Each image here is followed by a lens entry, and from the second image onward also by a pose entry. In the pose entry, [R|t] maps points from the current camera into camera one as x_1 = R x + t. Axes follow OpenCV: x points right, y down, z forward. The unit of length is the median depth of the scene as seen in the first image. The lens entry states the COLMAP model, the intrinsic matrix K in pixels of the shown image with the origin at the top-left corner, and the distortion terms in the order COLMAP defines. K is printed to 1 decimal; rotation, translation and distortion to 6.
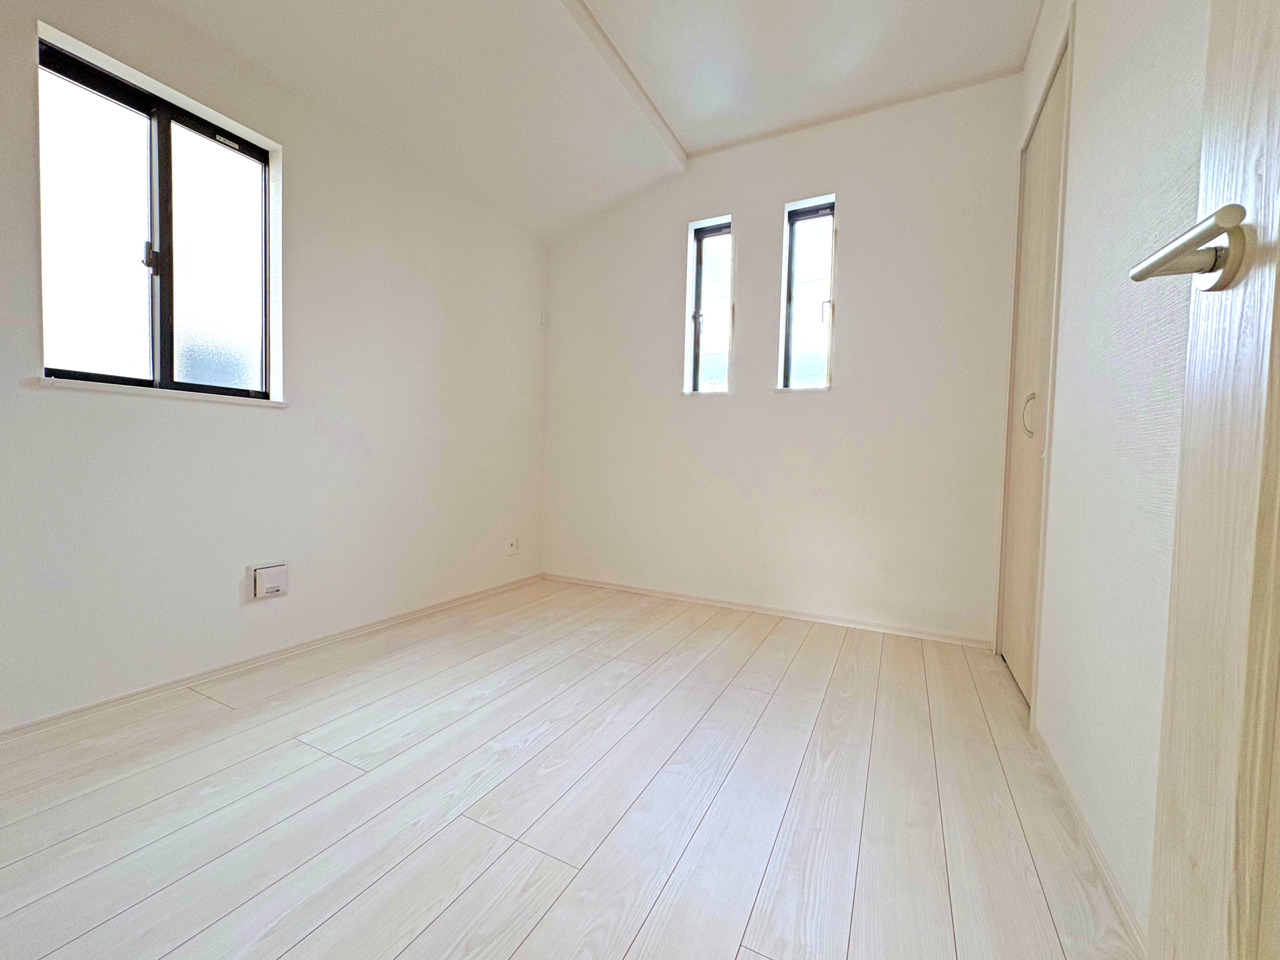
lens RADIAL K [[514.3, 0, 640.0], [0, 514.3, 480.0], [0, 0, 1]] dist [-0.000688, -0.000198]
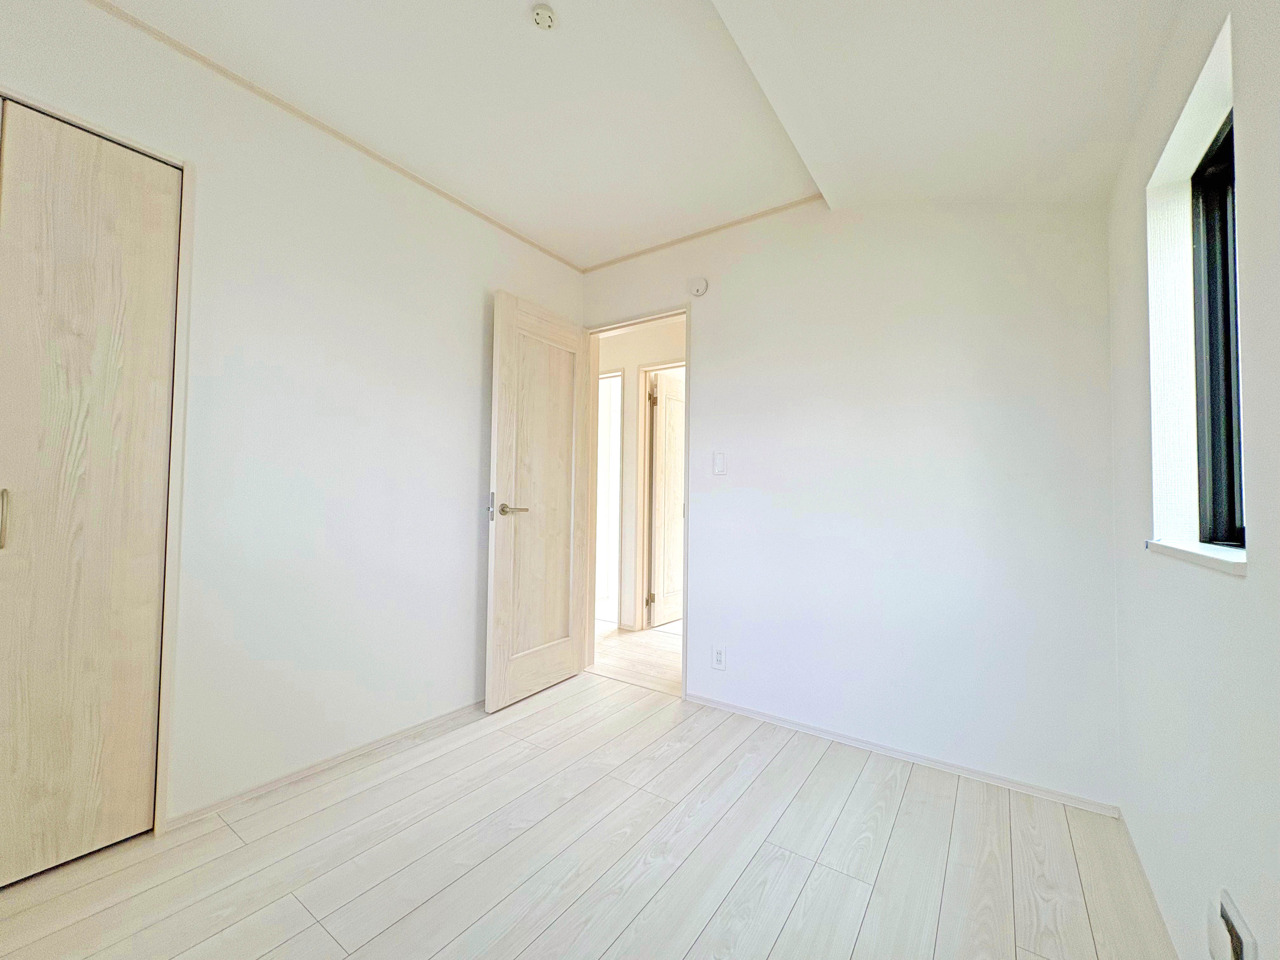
lens RADIAL K [[514.3, 0, 640.0], [0, 514.3, 480.0], [0, 0, 1]] dist [-0.000688, -0.000198]
pose [[-0.989611, -0.035619, 0.139290, -0.338567], [-0.034610, 0.999354, 0.009655, -0.285606], [-0.139544, 0.004734, -0.990205, 2.084407]]
